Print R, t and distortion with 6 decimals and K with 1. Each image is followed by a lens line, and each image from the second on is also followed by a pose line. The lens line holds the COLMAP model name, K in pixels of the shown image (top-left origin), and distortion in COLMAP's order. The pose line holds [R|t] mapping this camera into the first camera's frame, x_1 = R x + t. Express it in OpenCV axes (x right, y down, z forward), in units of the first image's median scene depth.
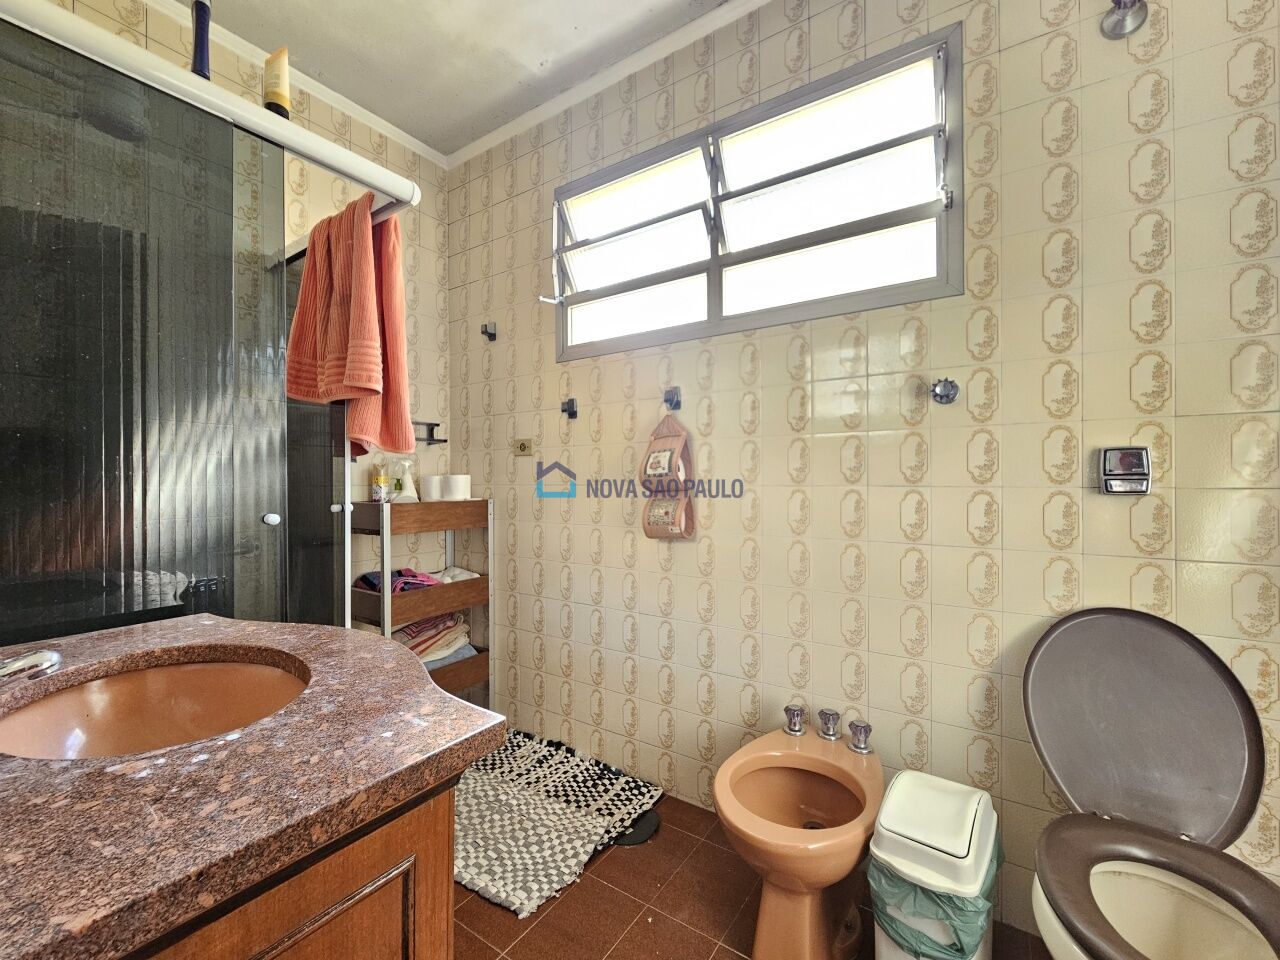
lens RADIAL K [[526.1, 0, 641.7], [0, 526.1, 478.4], [0, 0, 1]] dist [-0.001157, 0.000061]
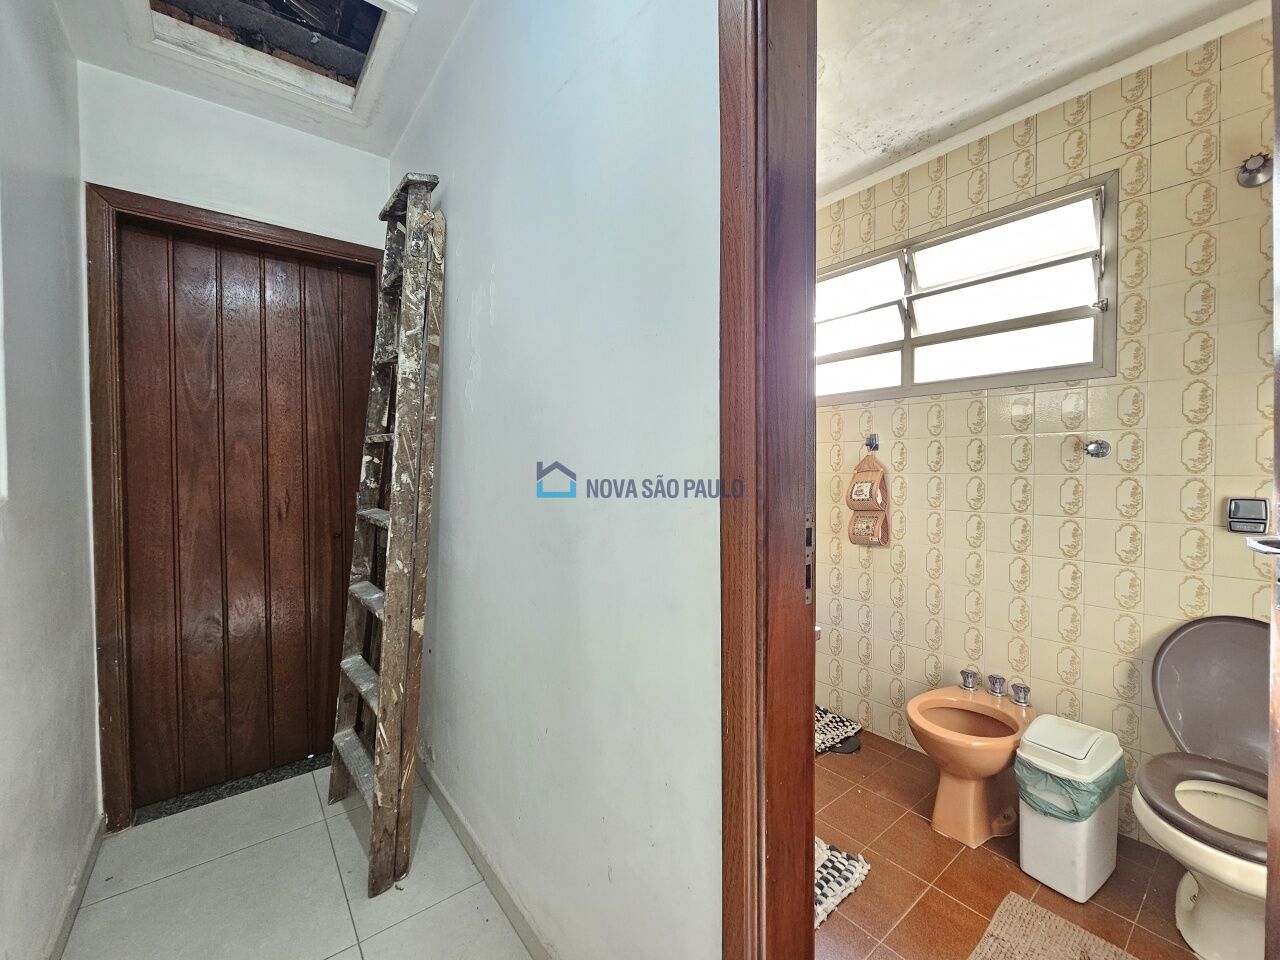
lens RADIAL K [[526.1, 0, 641.7], [0, 526.1, 478.4], [0, 0, 1]] dist [-0.001157, 0.000061]
pose [[0.953456, 0.005544, -0.301480, -0.120582], [0.002415, 0.999659, 0.026019, -0.116590], [0.301522, -0.025536, 0.953117, -0.585874]]
